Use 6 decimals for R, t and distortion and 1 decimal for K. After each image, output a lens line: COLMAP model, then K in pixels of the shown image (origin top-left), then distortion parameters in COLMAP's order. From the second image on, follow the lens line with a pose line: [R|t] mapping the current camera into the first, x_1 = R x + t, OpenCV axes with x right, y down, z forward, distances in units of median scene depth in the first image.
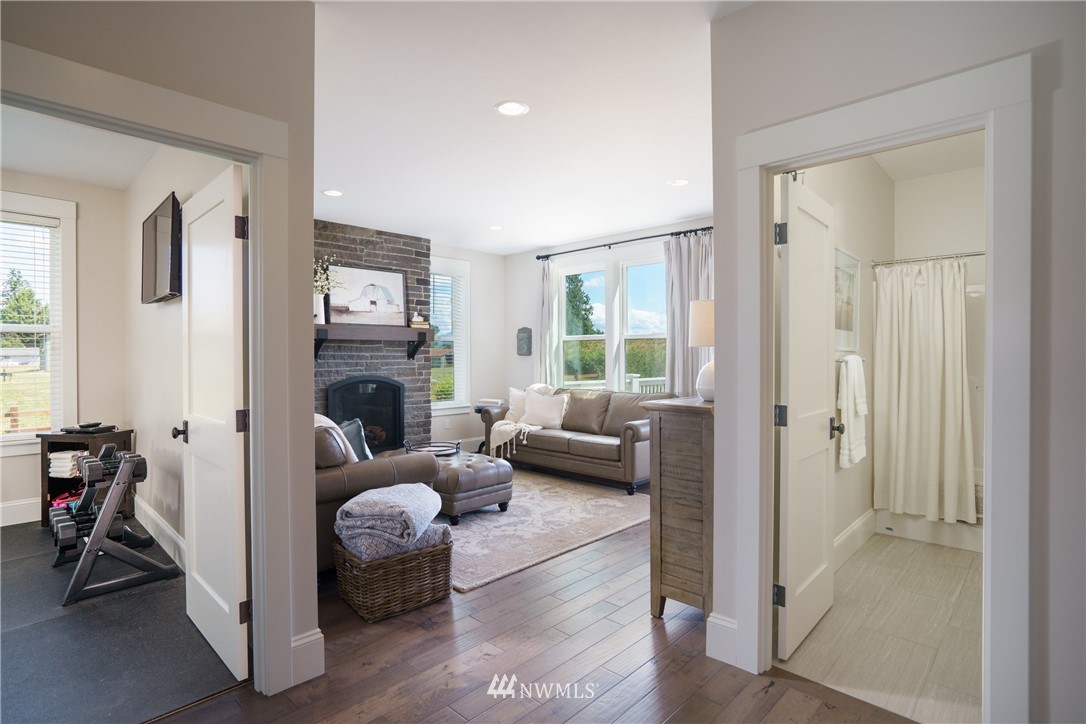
lens RADIAL K [[529.9, 0, 544.5], [0, 529.9, 360.4], [0, 0, 1]] dist [-0.016451, -0.000241]
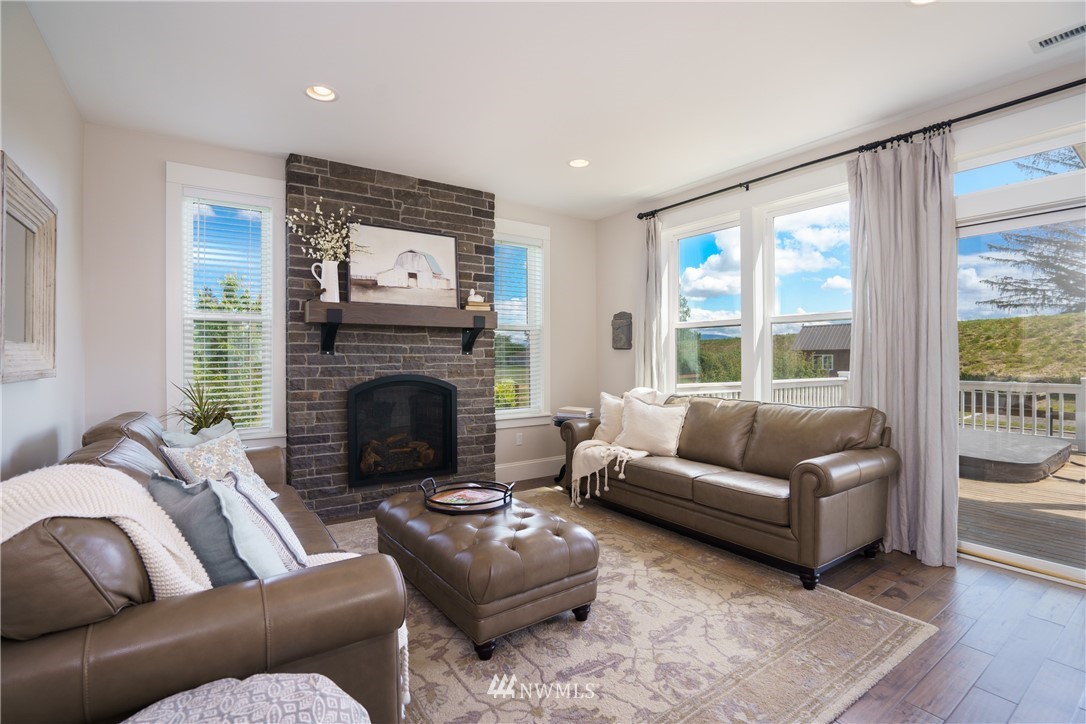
lens RADIAL K [[498.2, 0, 538.6], [0, 498.2, 357.2], [0, 0, 1]] dist [-0.029735, 0.001570]
pose [[0.978527, -0.001132, -0.206116, -0.010839], [-0.000179, 0.999980, -0.006343, 0.009008], [0.206119, 0.006244, 0.978507, 0.376929]]
